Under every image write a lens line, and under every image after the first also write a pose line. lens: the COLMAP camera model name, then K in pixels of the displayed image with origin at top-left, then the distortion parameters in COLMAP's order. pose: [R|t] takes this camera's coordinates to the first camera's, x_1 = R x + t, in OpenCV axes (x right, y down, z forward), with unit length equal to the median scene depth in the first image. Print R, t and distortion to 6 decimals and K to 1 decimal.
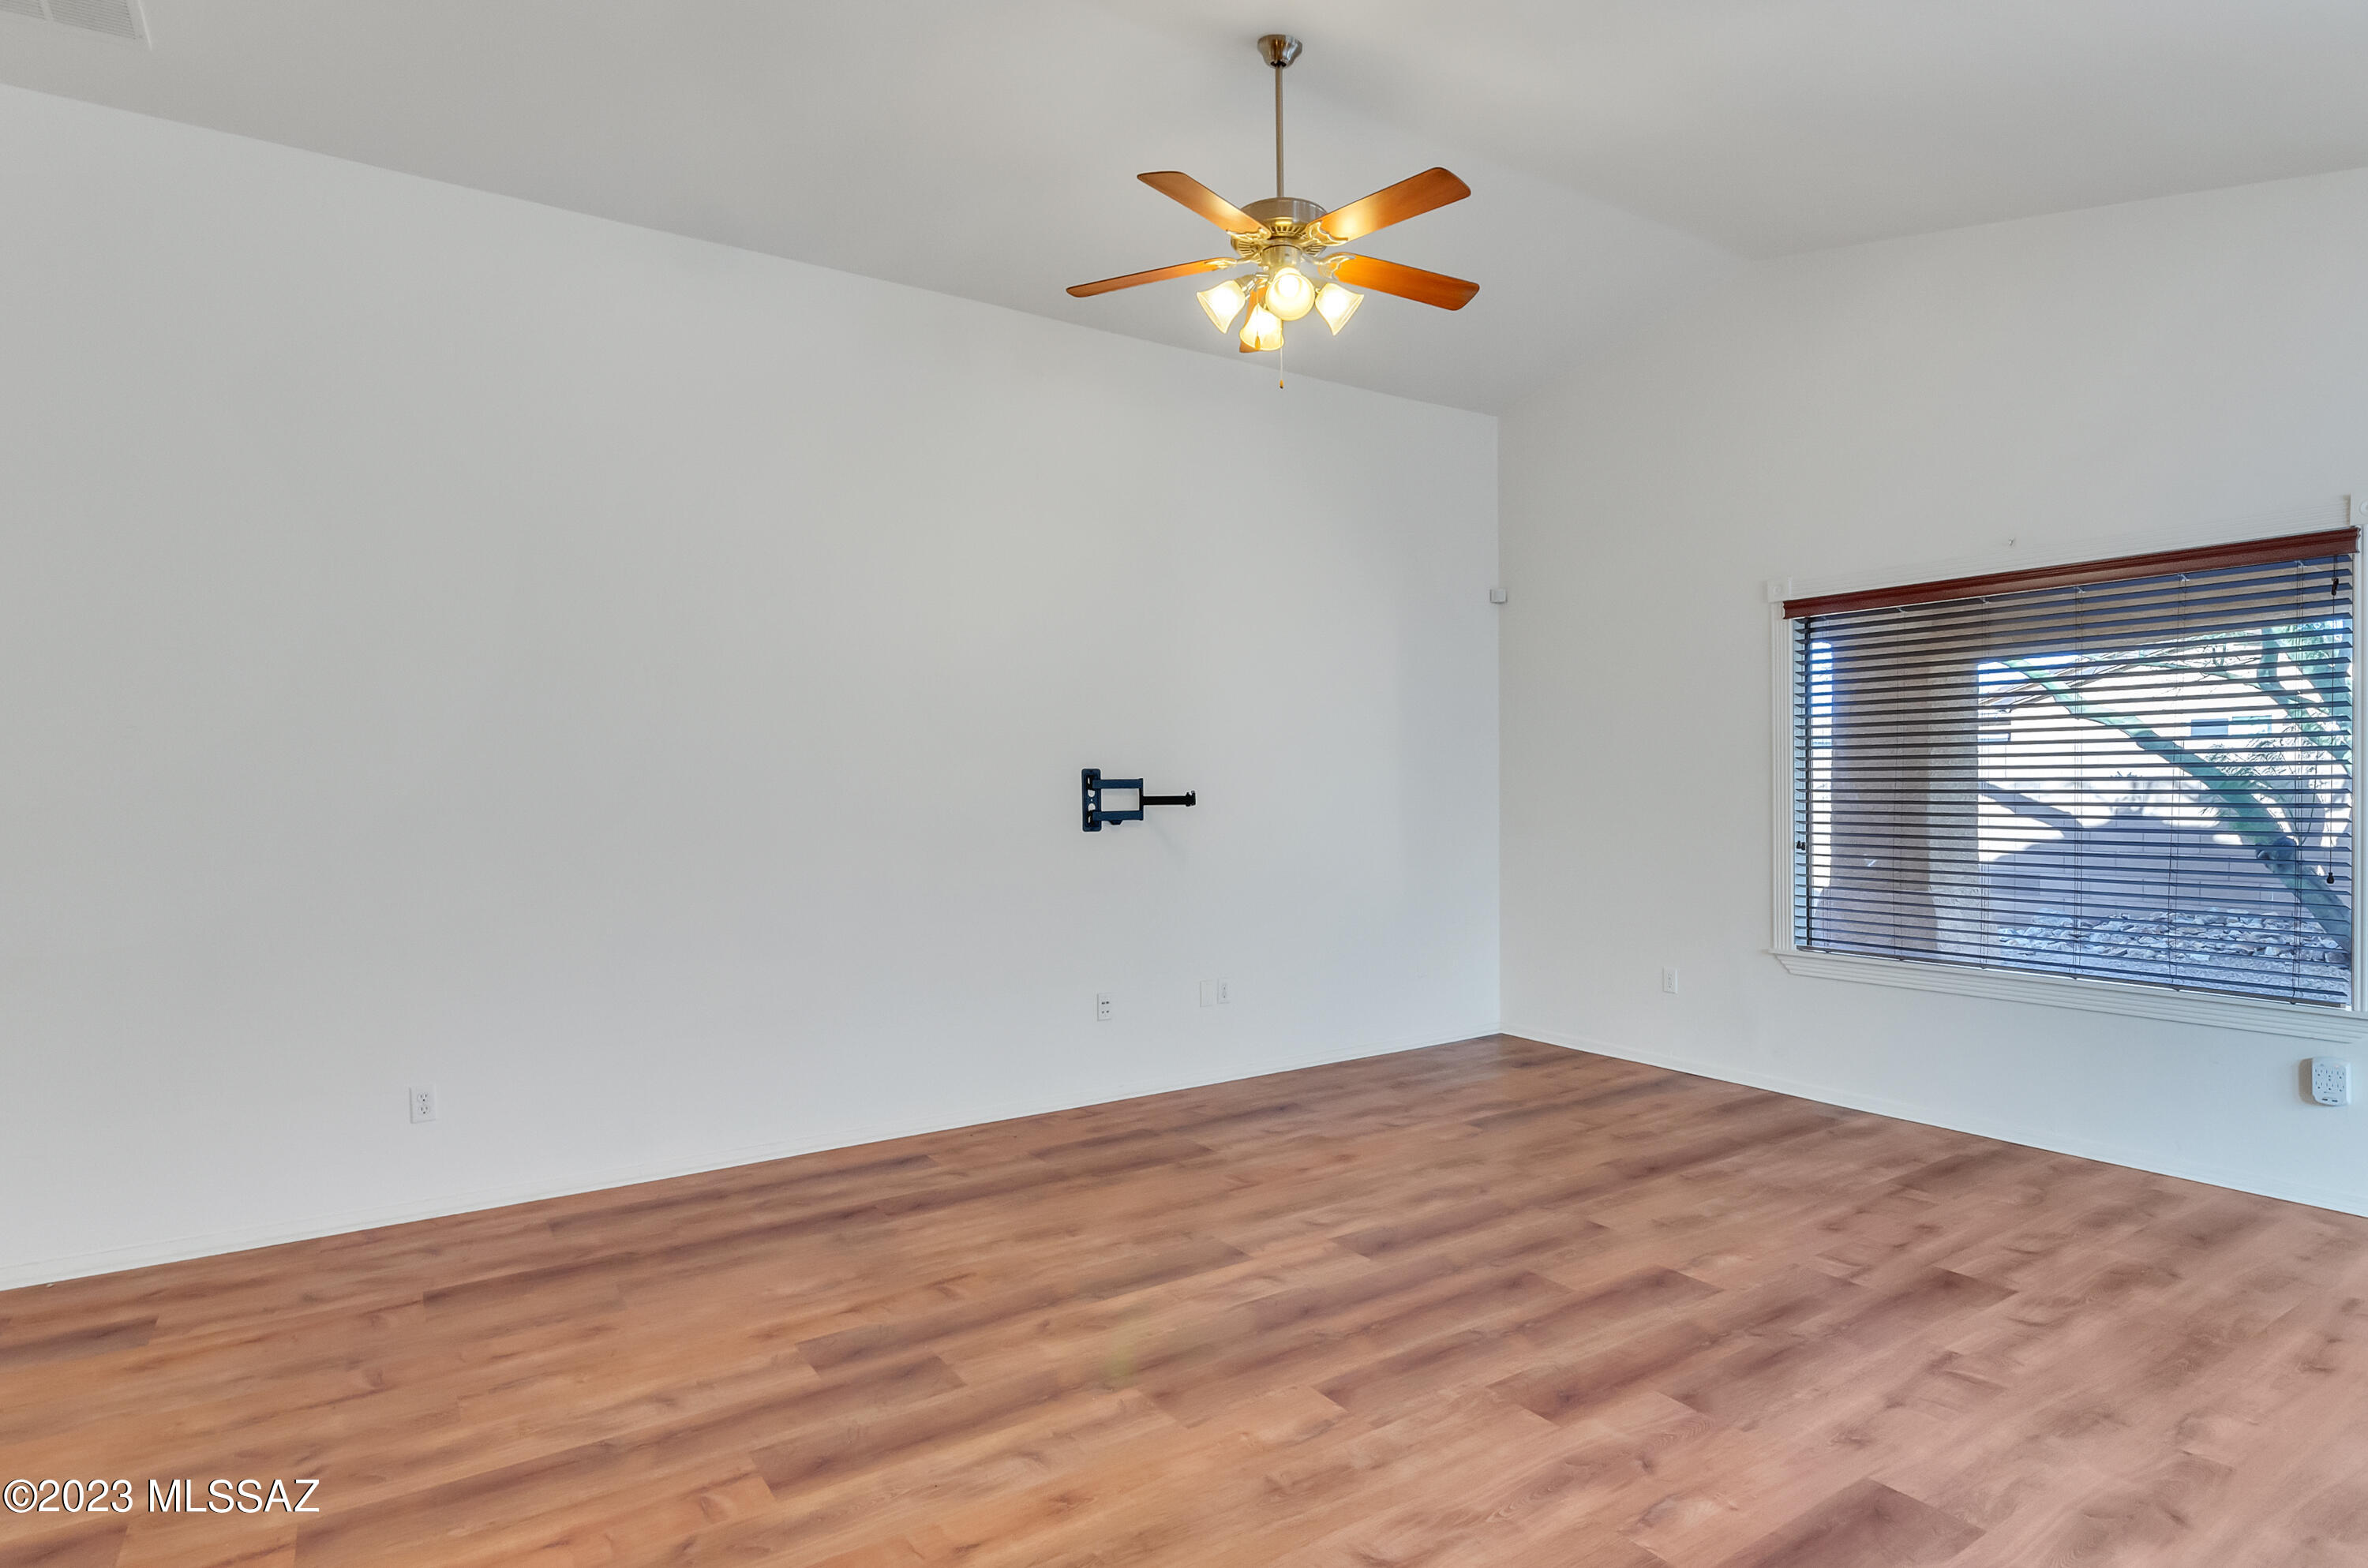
lens RADIAL K [[1243.5, 0, 1216.2], [0, 1243.5, 804.1], [0, 0, 1]] dist [0.001414, -0.001652]
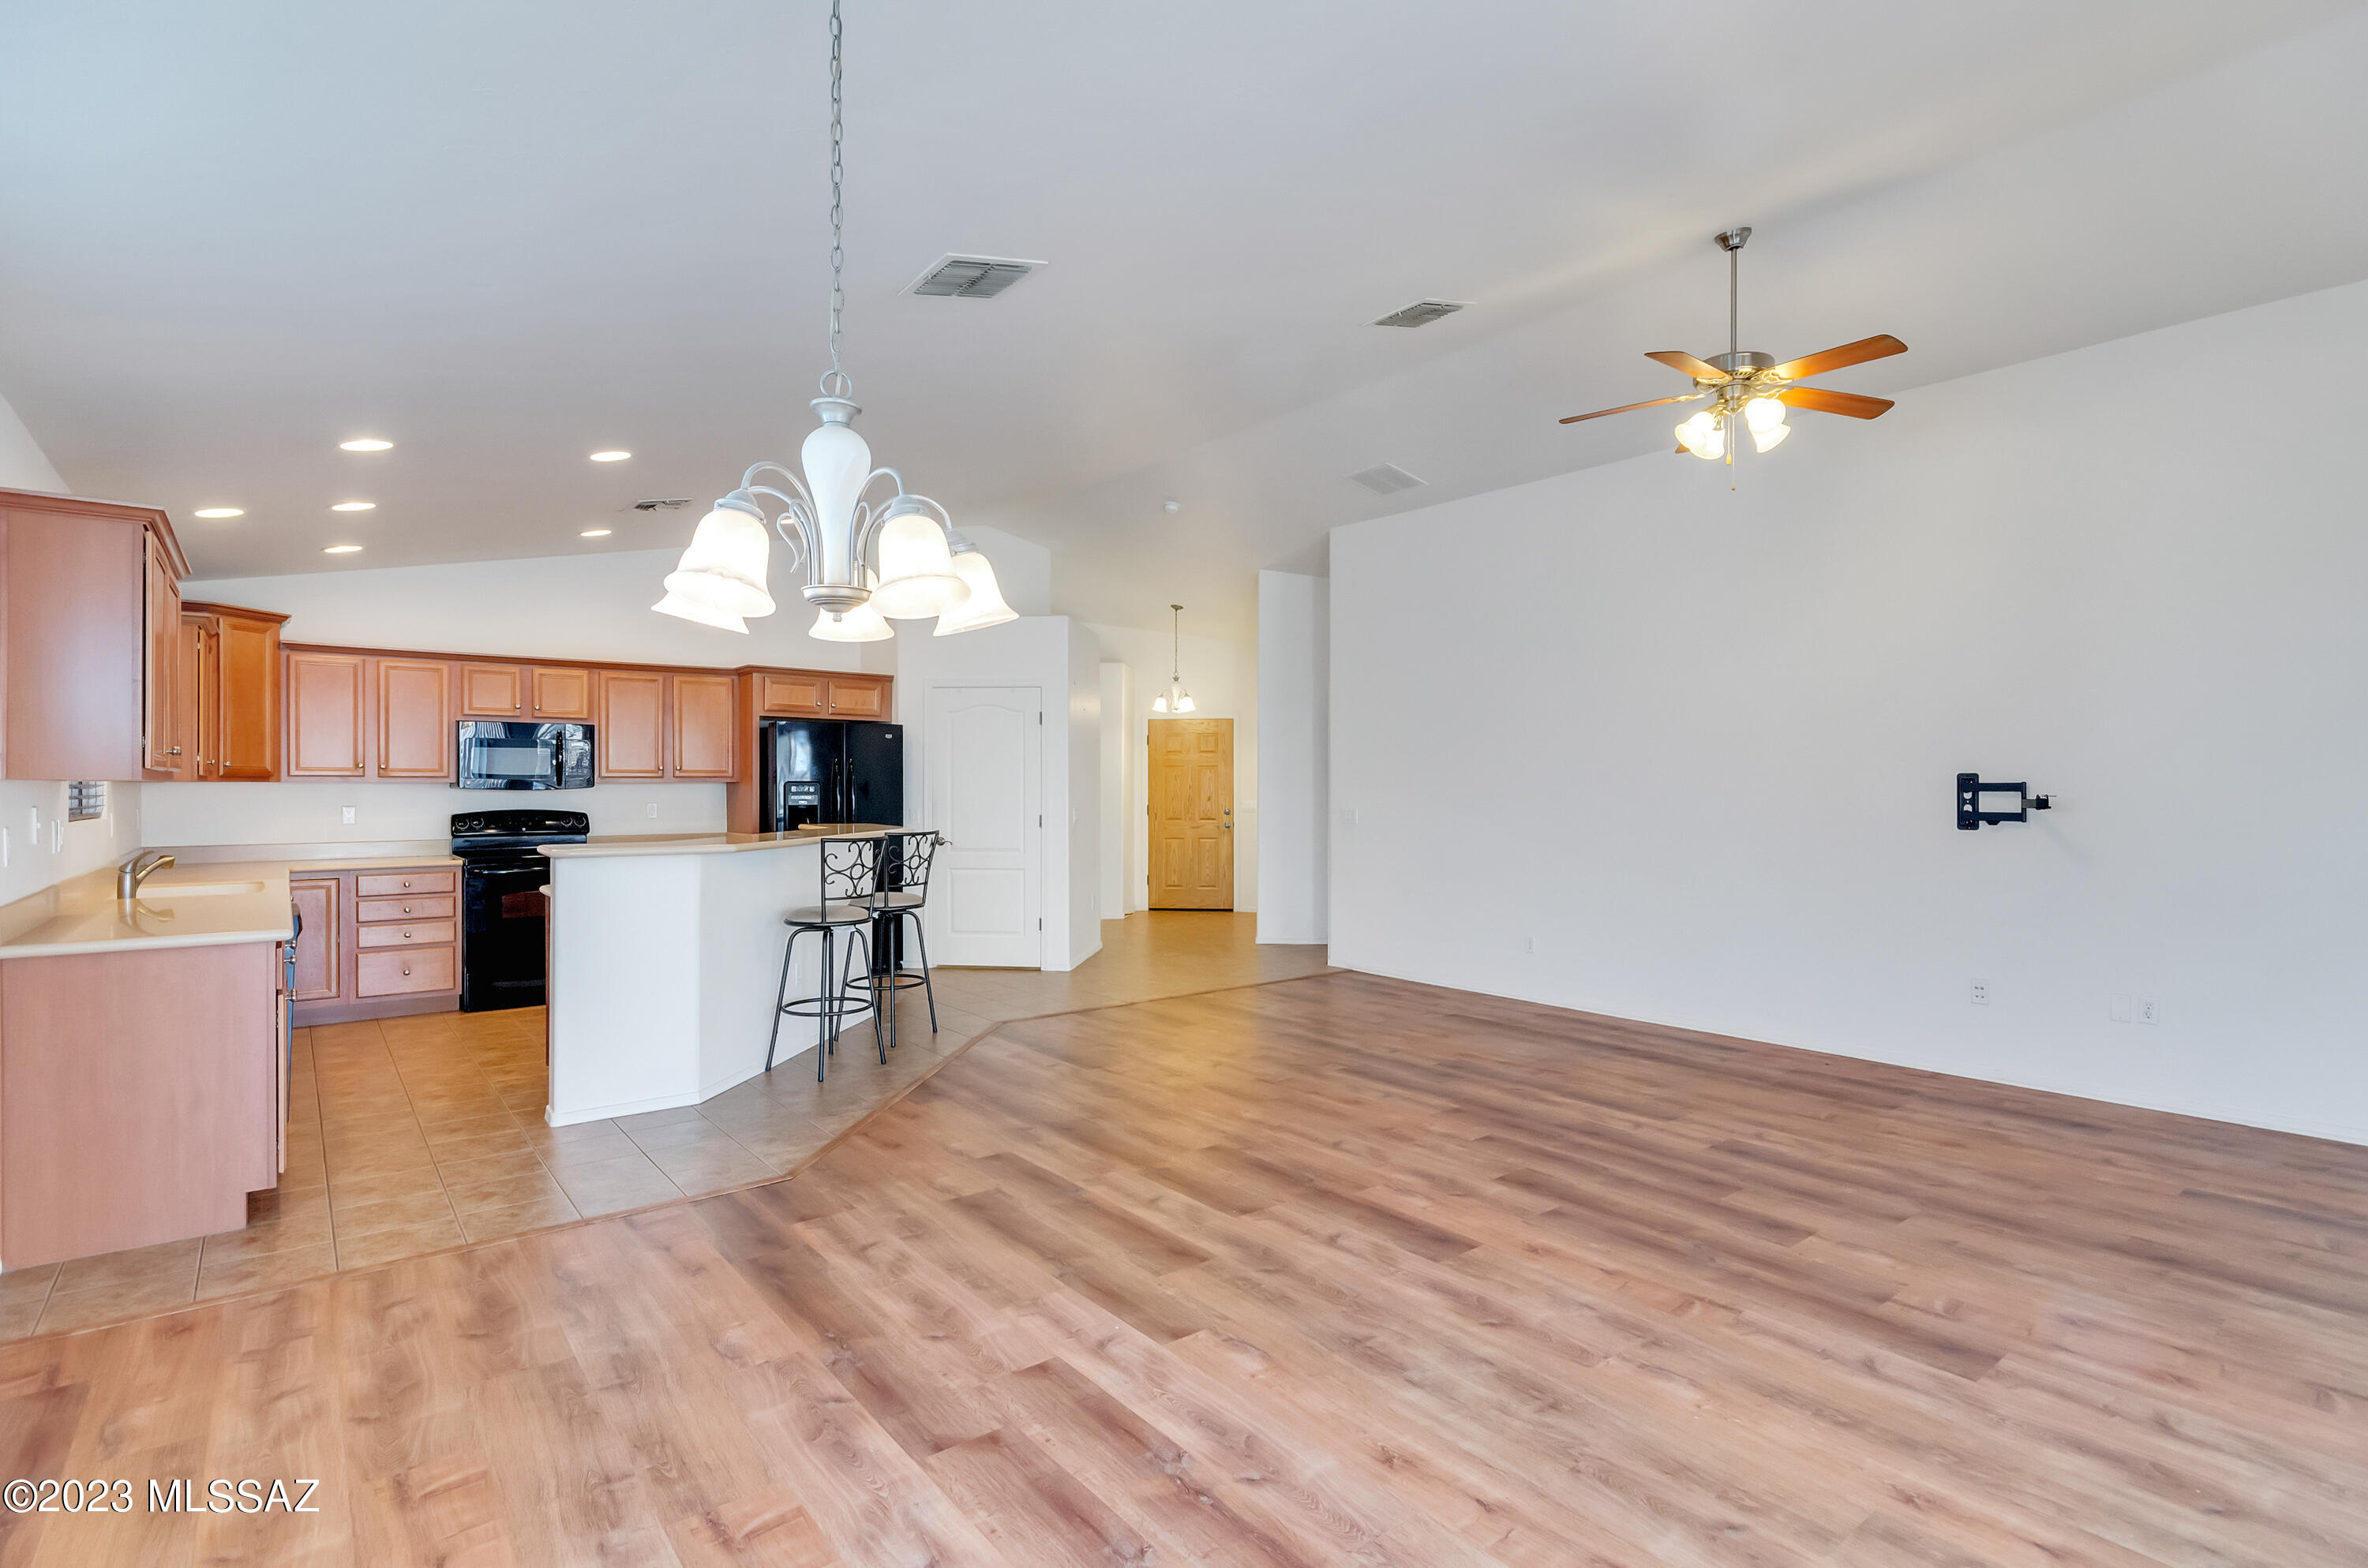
lens RADIAL K [[1137.5, 0, 1201.4], [0, 1137.5, 780.3], [0, 0, 1]] dist [0.000721, -0.002315]
pose [[0.079532, 0.003288, -0.996827, 1.219617], [-0.018692, 0.999824, 0.001807, -0.015931], [0.996657, 0.018489, 0.079579, 0.344441]]
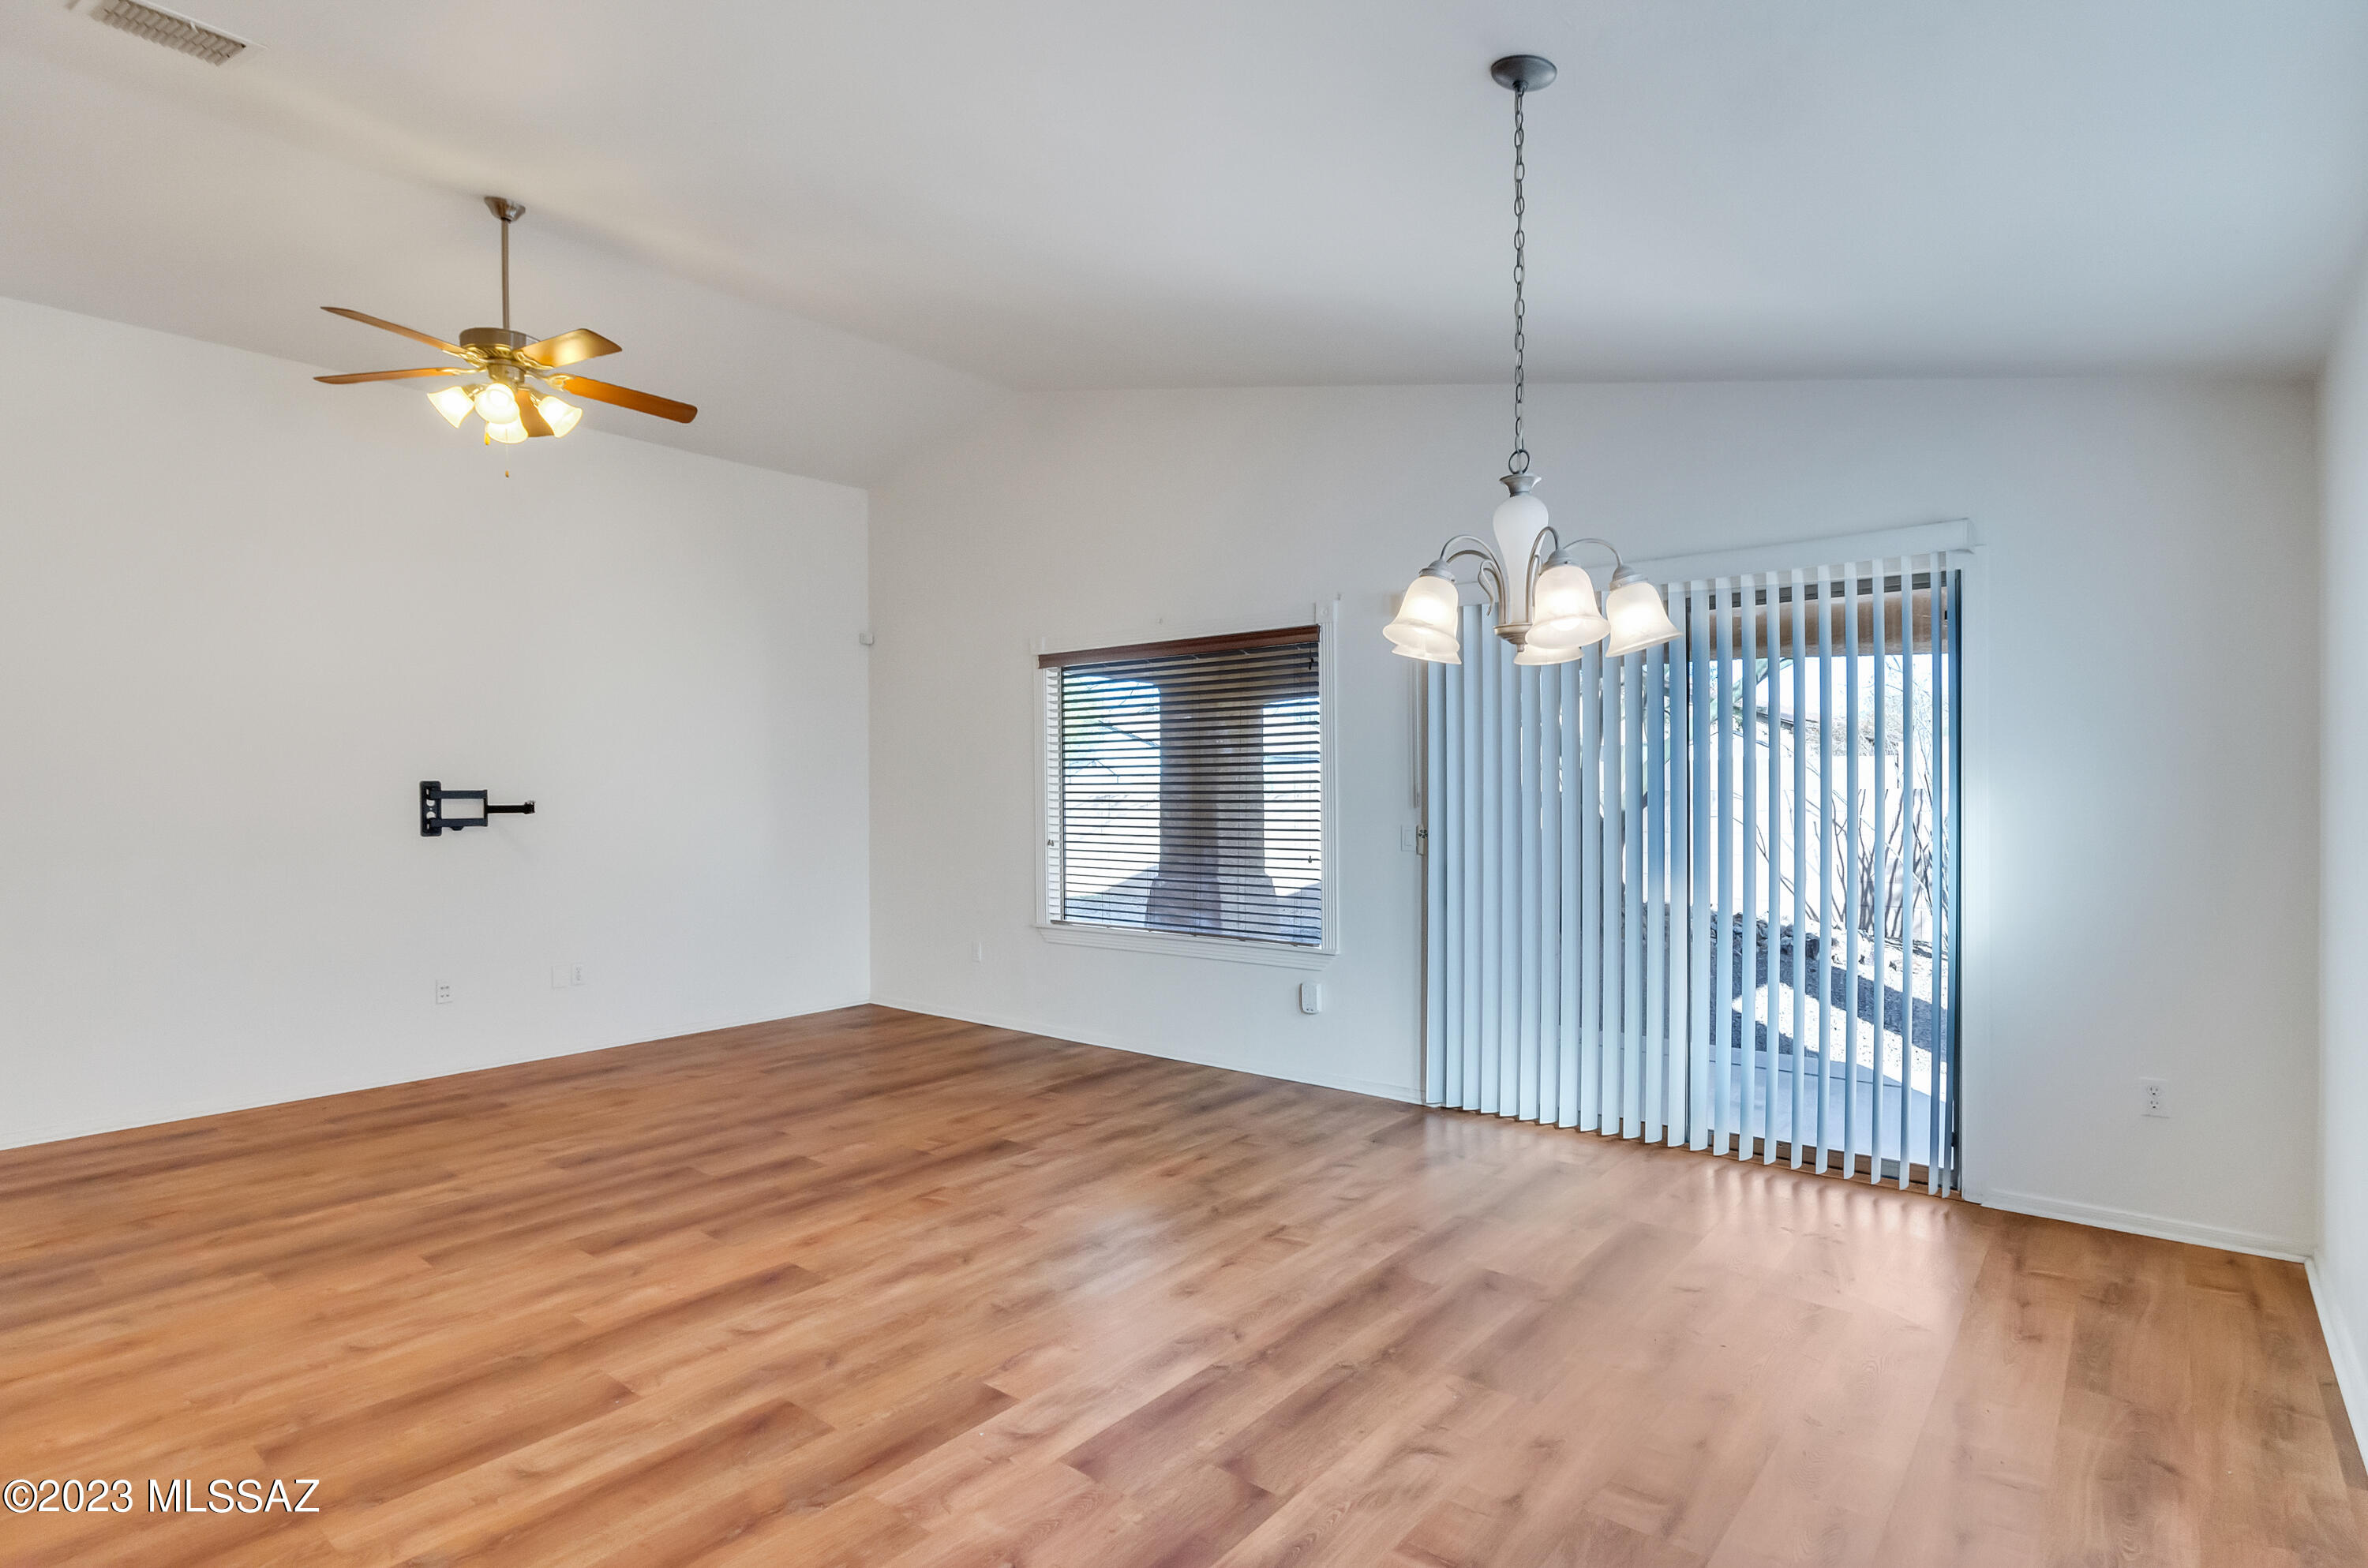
lens RADIAL K [[1174.8, 0, 1199.7], [0, 1174.8, 795.0], [0, 0, 1]] dist [0.003237, -0.004314]
pose [[0.959783, 0.001835, 0.280738, 0.387813], [0.002809, 0.999866, -0.016138, 0.004981], [-0.280729, 0.016278, 0.959649, -0.319488]]
